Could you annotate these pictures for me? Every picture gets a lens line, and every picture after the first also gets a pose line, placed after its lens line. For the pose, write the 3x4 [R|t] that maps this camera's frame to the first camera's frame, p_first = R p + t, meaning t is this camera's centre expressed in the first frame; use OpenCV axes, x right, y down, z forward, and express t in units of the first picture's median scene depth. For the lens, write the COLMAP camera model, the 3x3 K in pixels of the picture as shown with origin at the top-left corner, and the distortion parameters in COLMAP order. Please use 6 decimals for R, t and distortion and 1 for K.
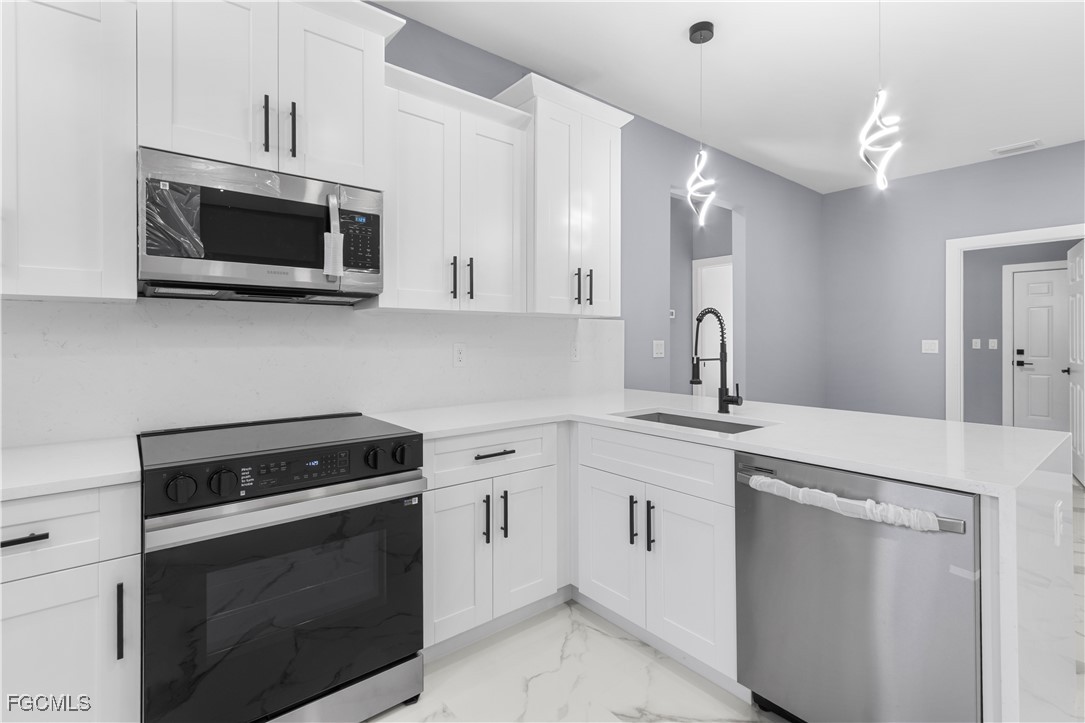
lens RADIAL K [[504.3, 0, 514.6], [0, 504.3, 335.1], [0, 0, 1]] dist [0.009477, -0.001777]
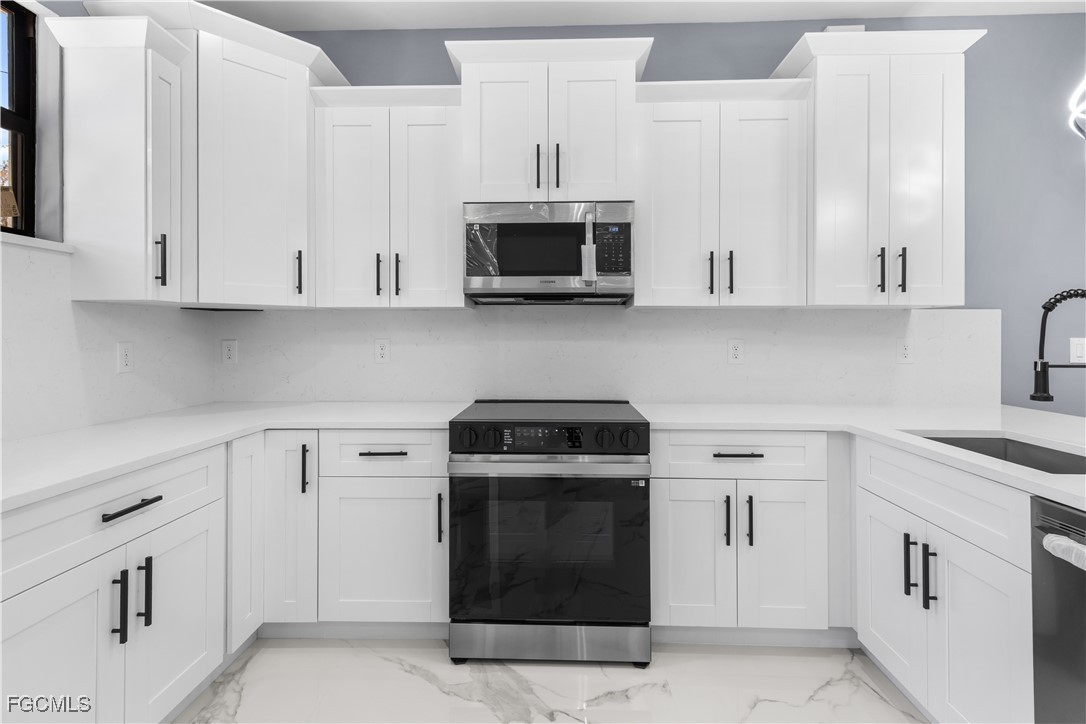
lens RADIAL K [[504.7, 0, 518.7], [0, 504.7, 332.7], [0, 0, 1]] dist [0.009477, -0.001777]
pose [[0.754039, -0.000889, -0.656829, 0.285295], [0.002129, 0.999997, 0.001091, 0.001684], [0.656826, -0.002221, 0.754039, 0.003231]]
